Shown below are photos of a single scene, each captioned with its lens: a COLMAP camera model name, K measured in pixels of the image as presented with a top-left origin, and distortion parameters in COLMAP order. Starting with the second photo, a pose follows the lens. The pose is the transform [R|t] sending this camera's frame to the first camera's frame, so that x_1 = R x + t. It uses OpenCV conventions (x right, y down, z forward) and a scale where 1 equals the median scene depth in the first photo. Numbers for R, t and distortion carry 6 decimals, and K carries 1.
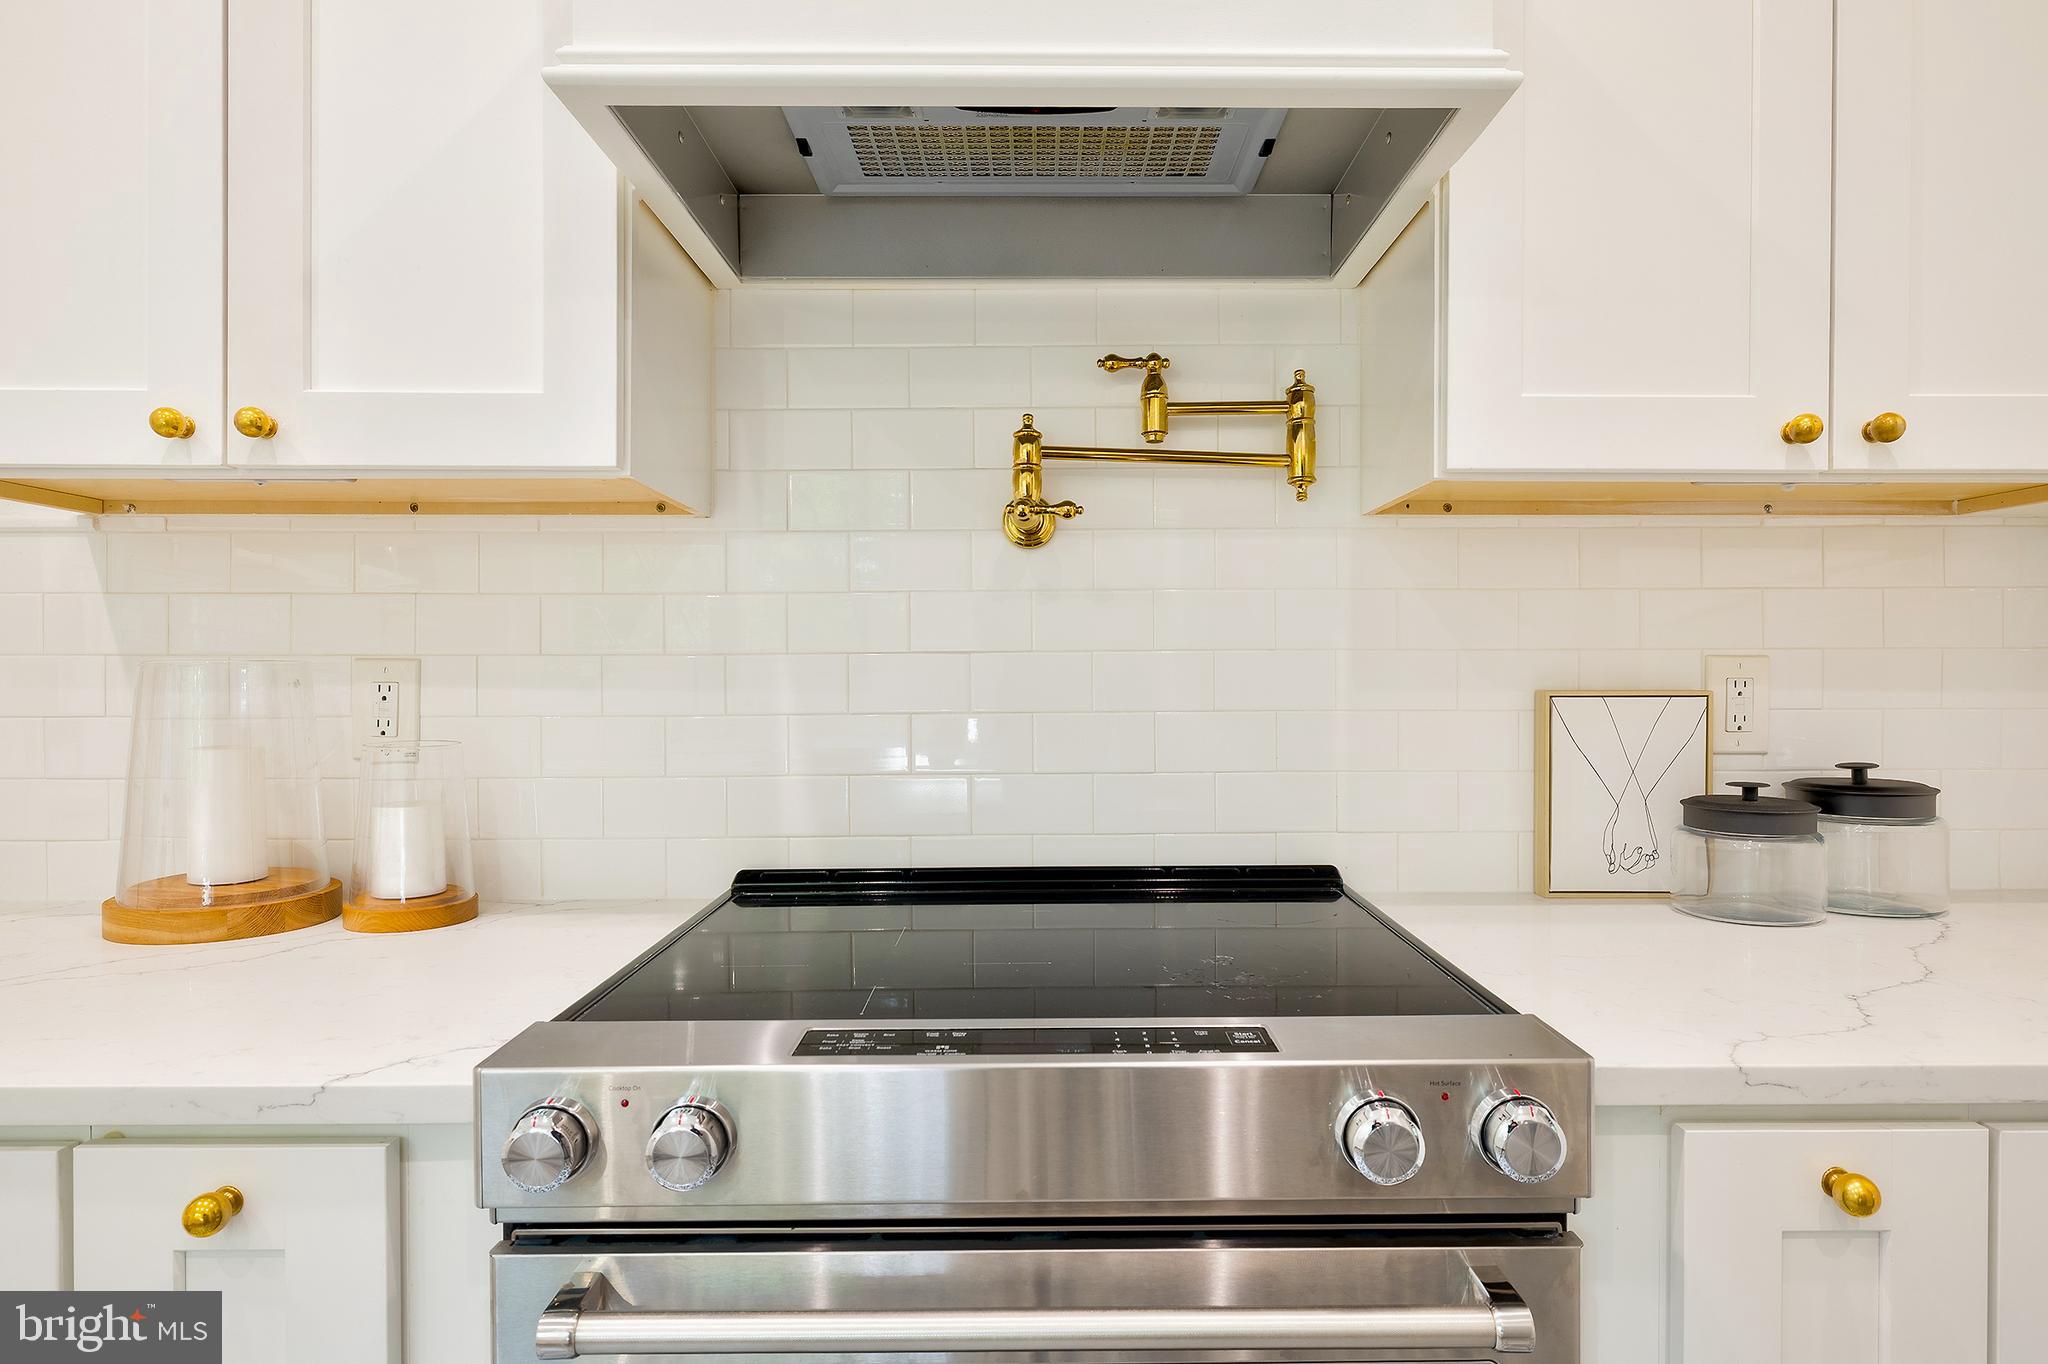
lens RADIAL K [[1215.6, 0, 1020.9], [0, 1215.6, 678.5], [0, 0, 1]] dist [0.006134, 0.000030]
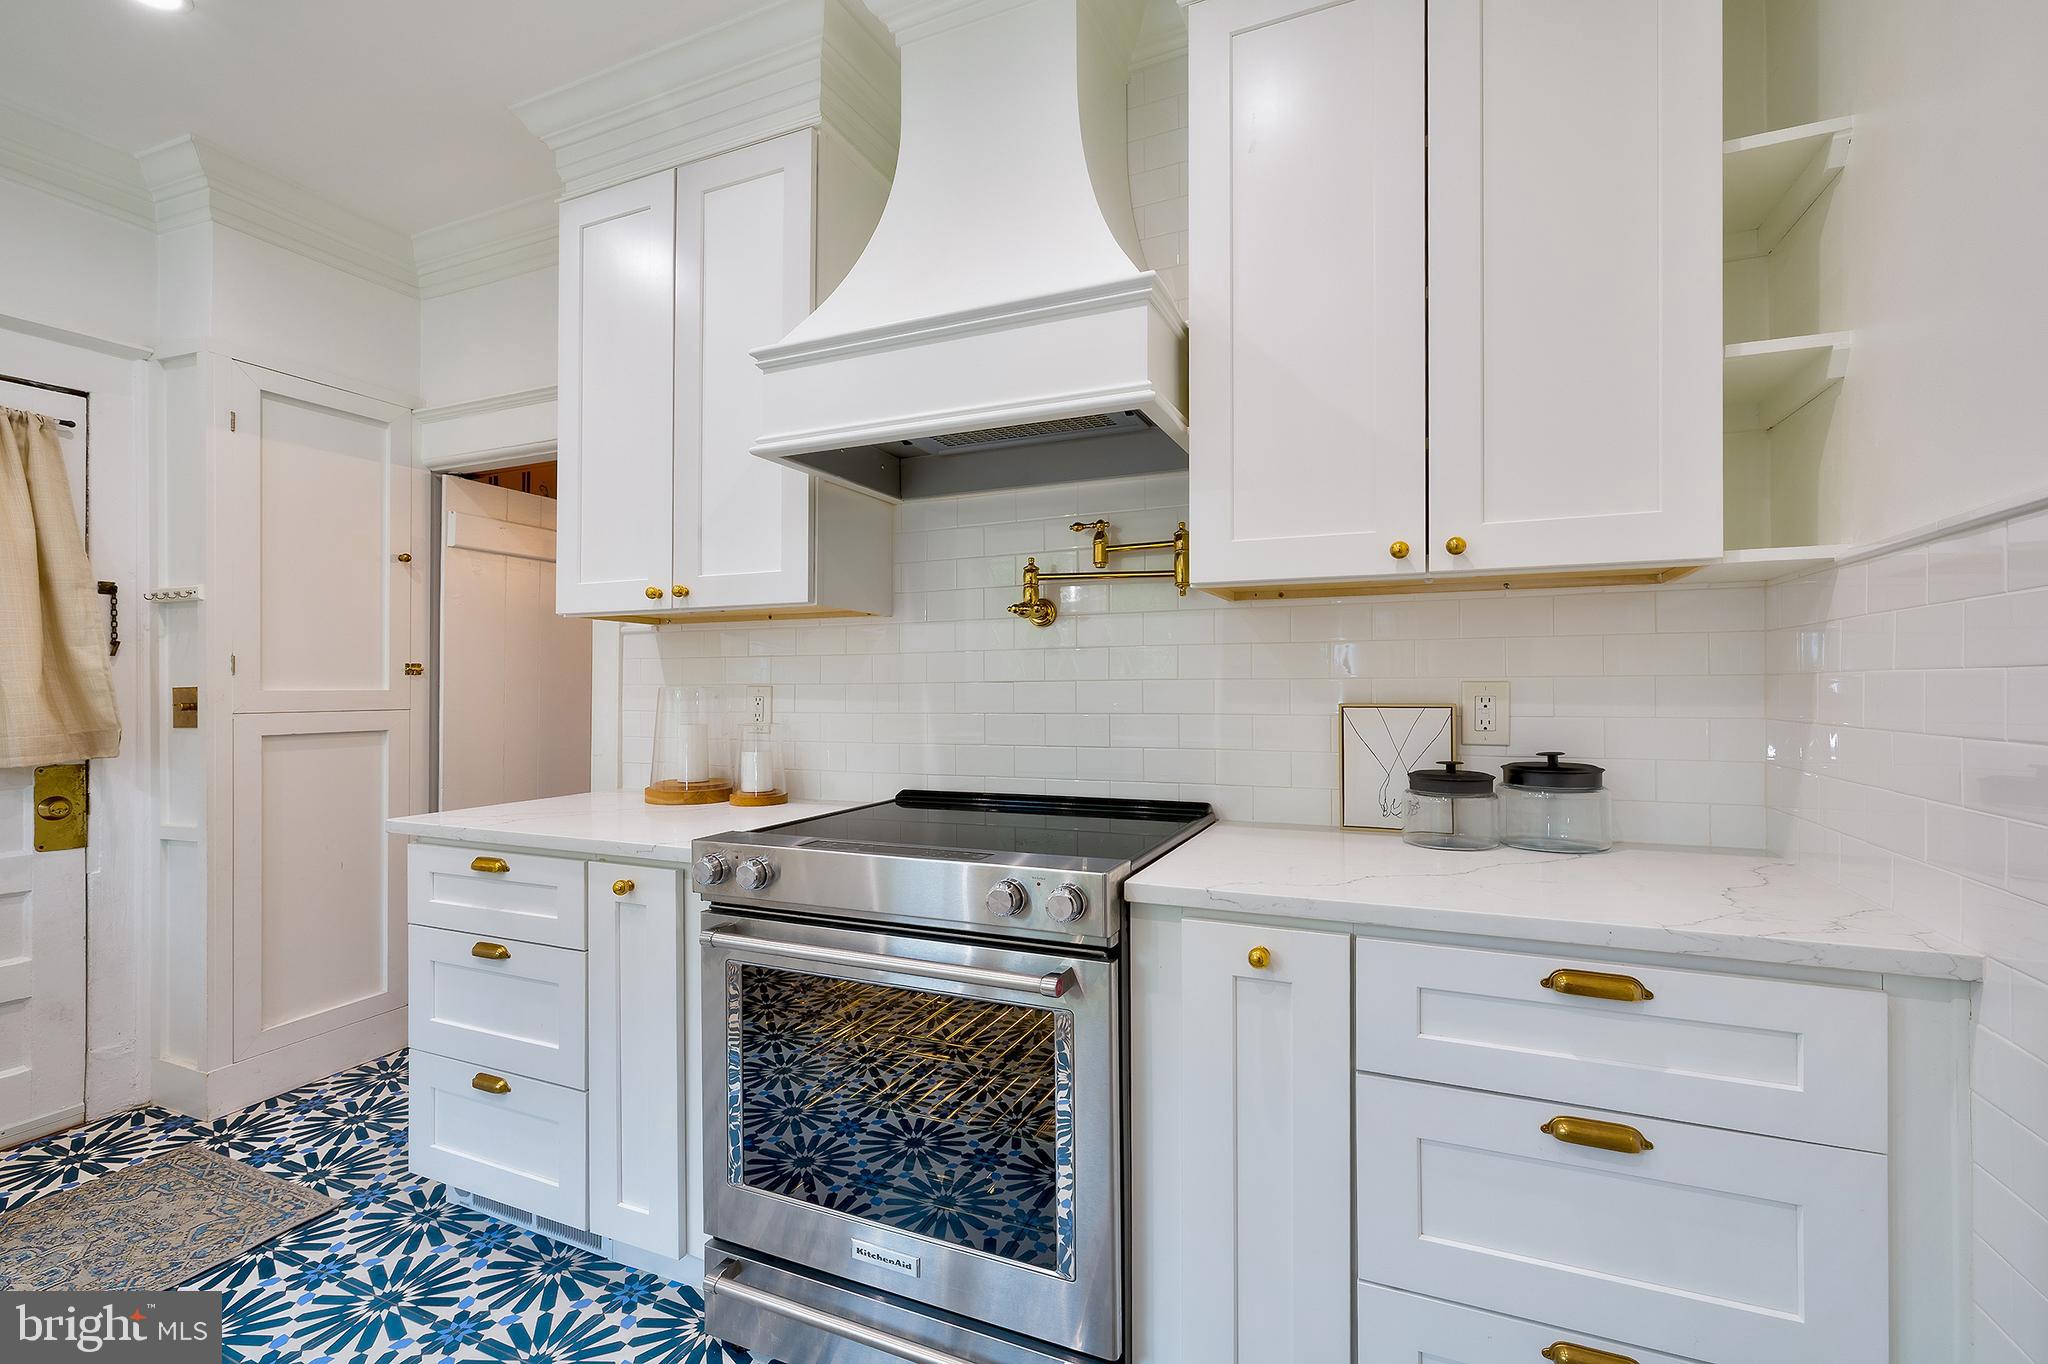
lens RADIAL K [[876.9, 0, 1034.1], [0, 876.9, 688.1], [0, 0, 1]] dist [0.000957, -0.000708]
pose [[0.924308, -0.001287, -0.381646, 0.538034], [-0.001378, 0.999977, -0.006712, -0.002586], [0.381646, 0.006730, 0.924284, -0.274869]]
